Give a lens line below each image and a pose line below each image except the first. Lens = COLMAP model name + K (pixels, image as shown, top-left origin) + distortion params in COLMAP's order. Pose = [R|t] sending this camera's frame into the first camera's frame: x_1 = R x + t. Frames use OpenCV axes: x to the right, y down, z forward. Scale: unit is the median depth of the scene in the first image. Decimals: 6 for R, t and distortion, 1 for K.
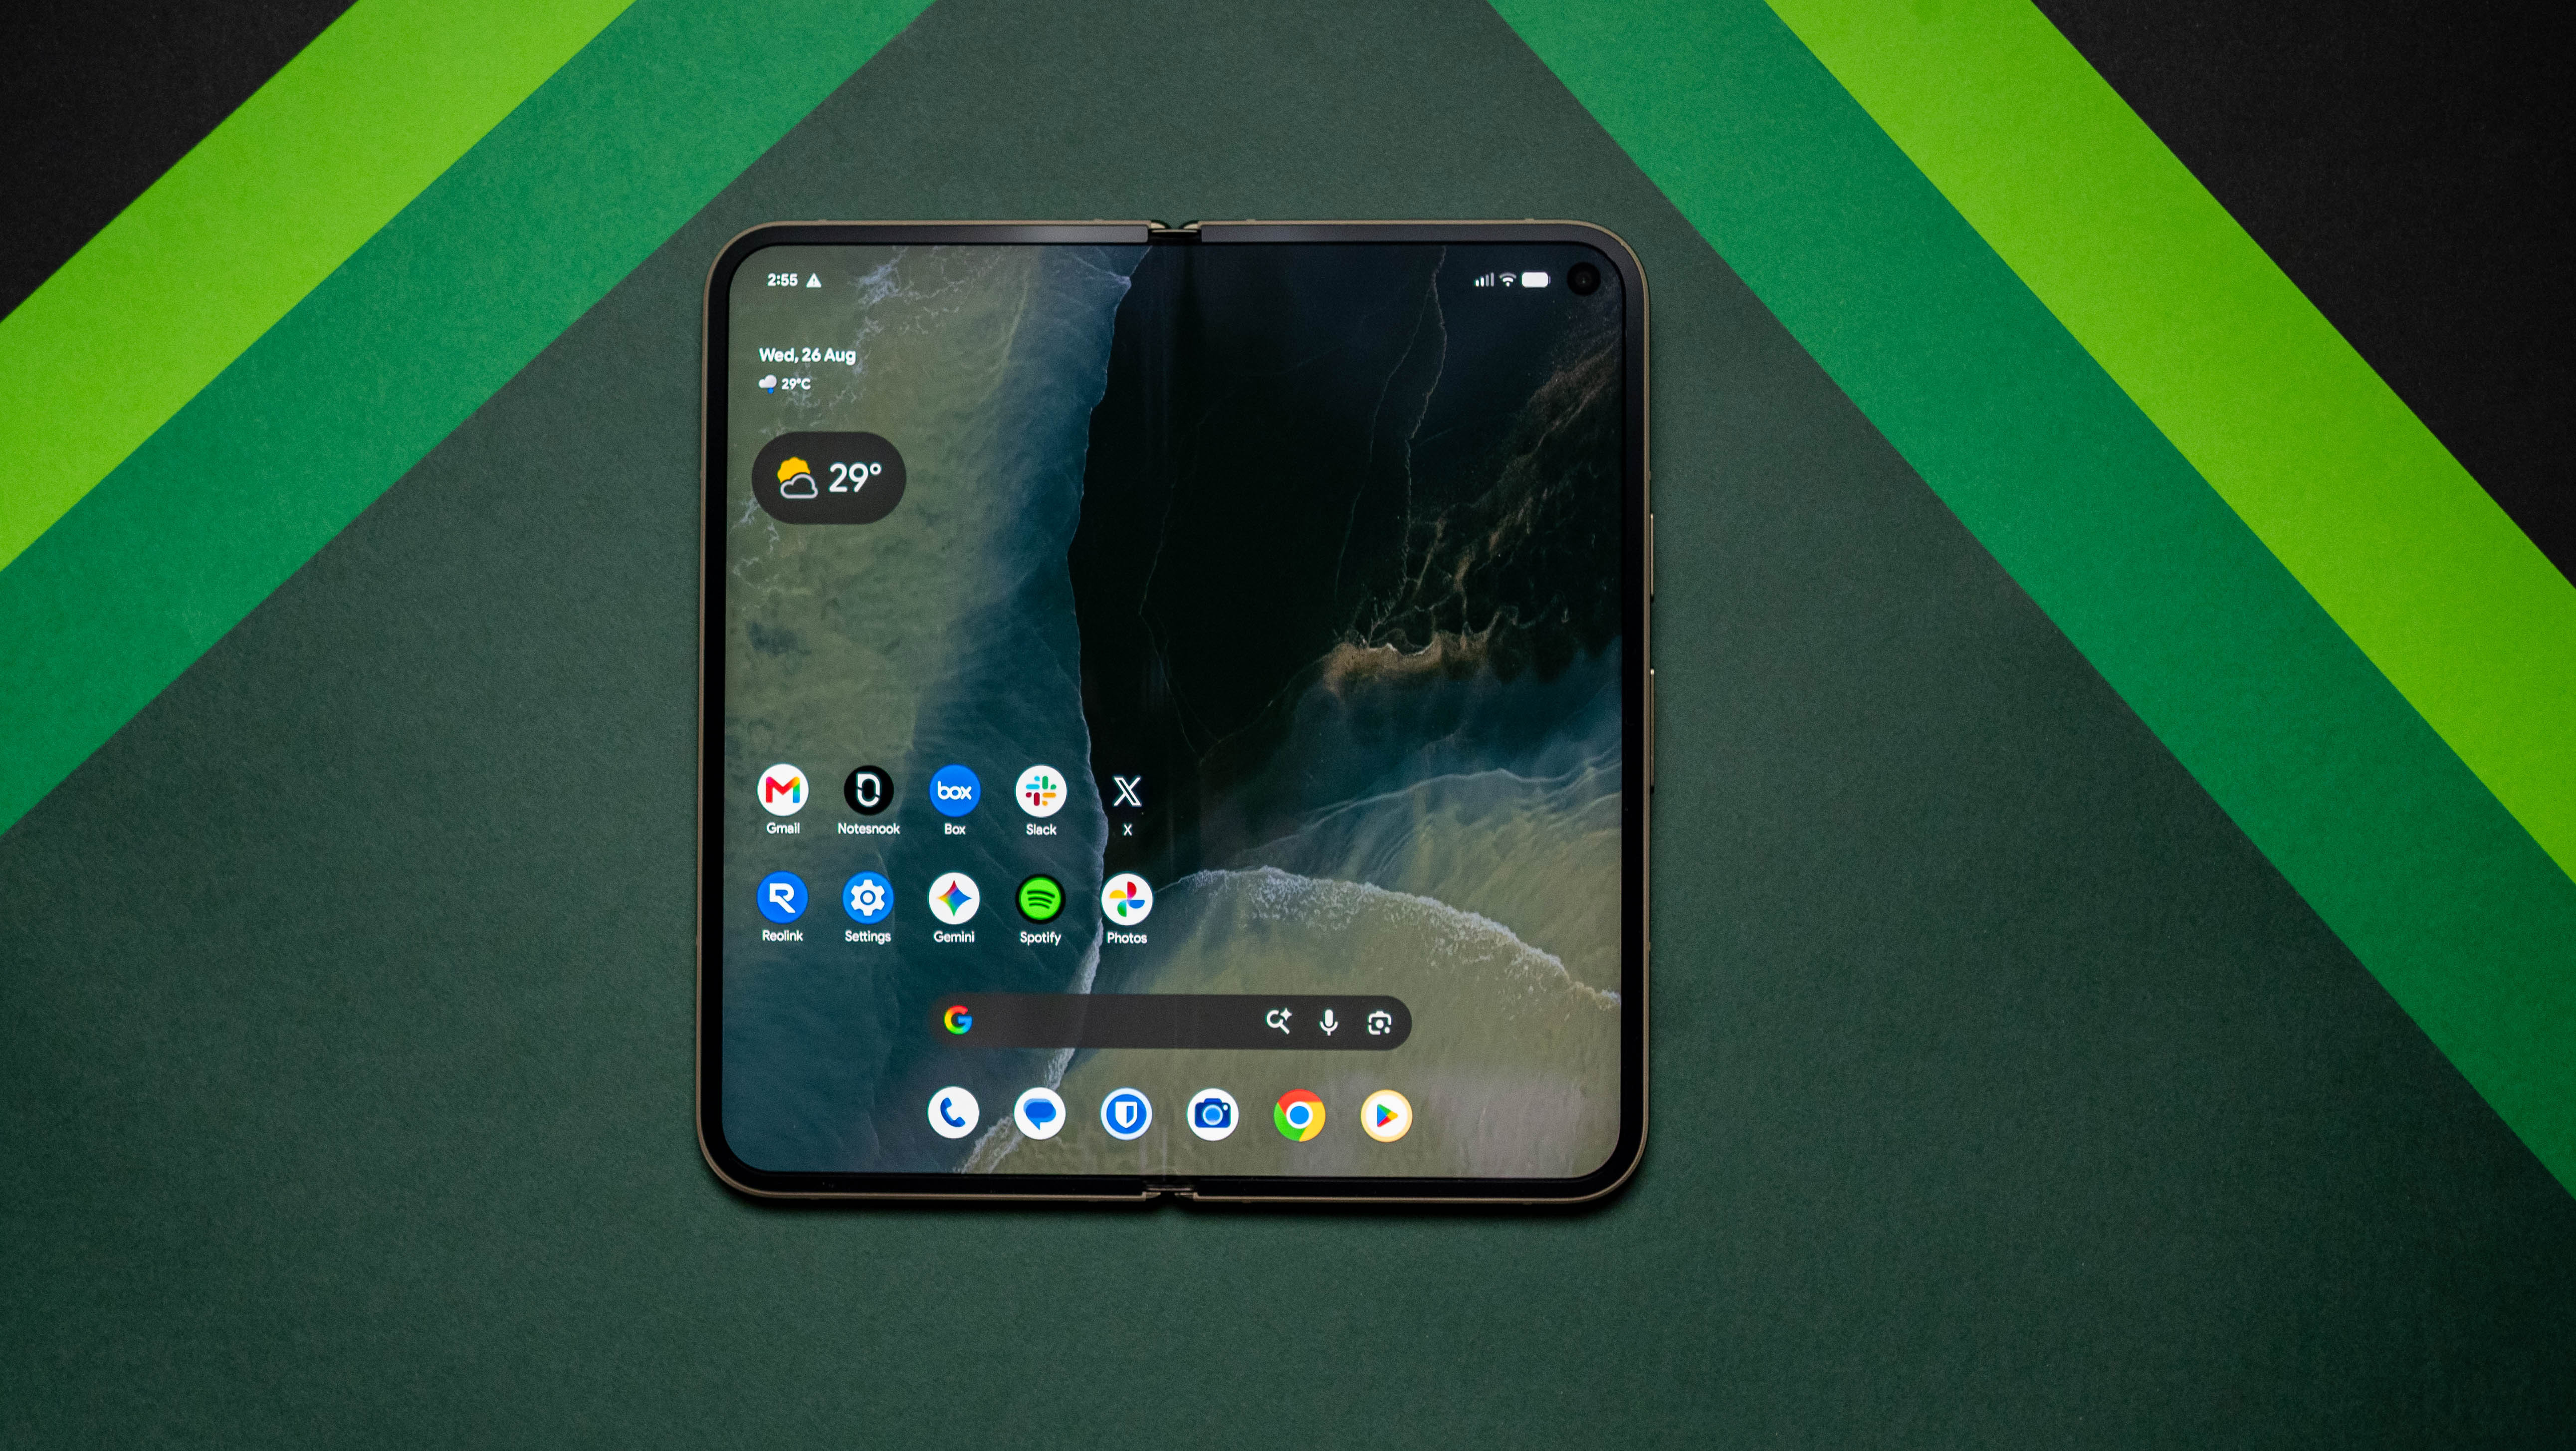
lens RADIAL K [[4571.8, 0, 1292.3], [0, 4571.8, 718.0], [0, 0, 1]] dist [-0.112615, 0.000000]
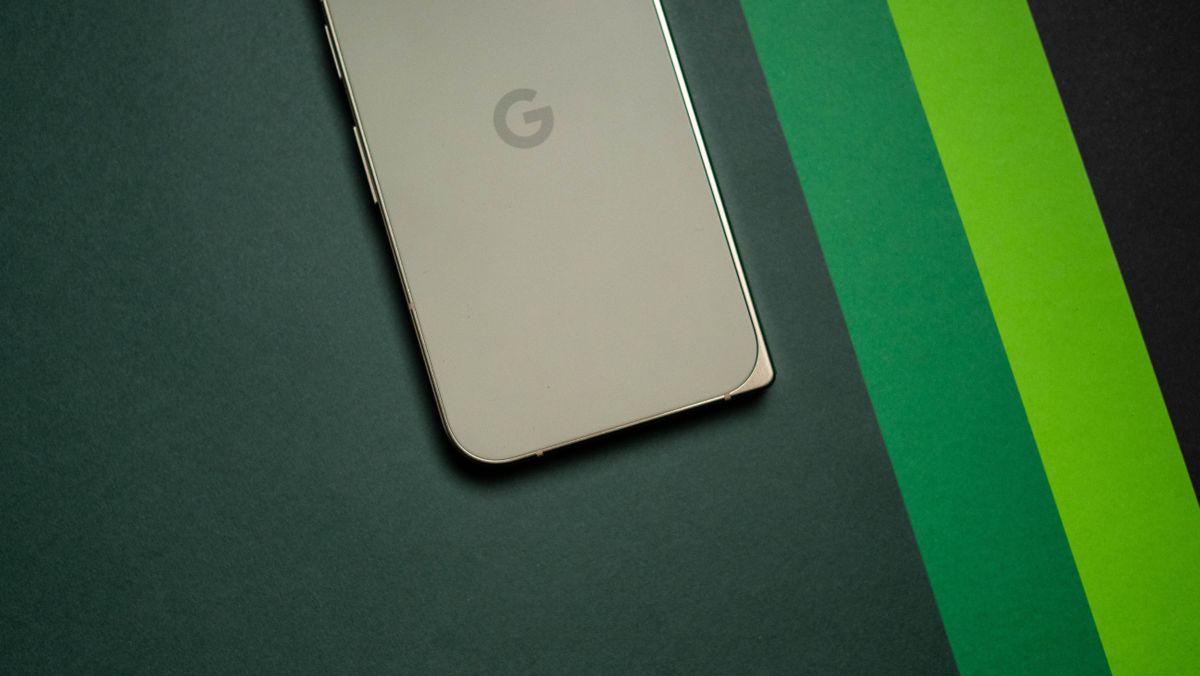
lens RADIAL K [[2129.8, 0, 599.8], [0, 2129.8, 336.6], [0, 0, 1]] dist [-0.112615, 0.000000]
pose [[0.911338, 0.411649, 0.002832, 0.061619], [-0.411472, 0.911110, -0.023878, -0.002880], [-0.012410, 0.020595, 0.999711, 0.311203]]
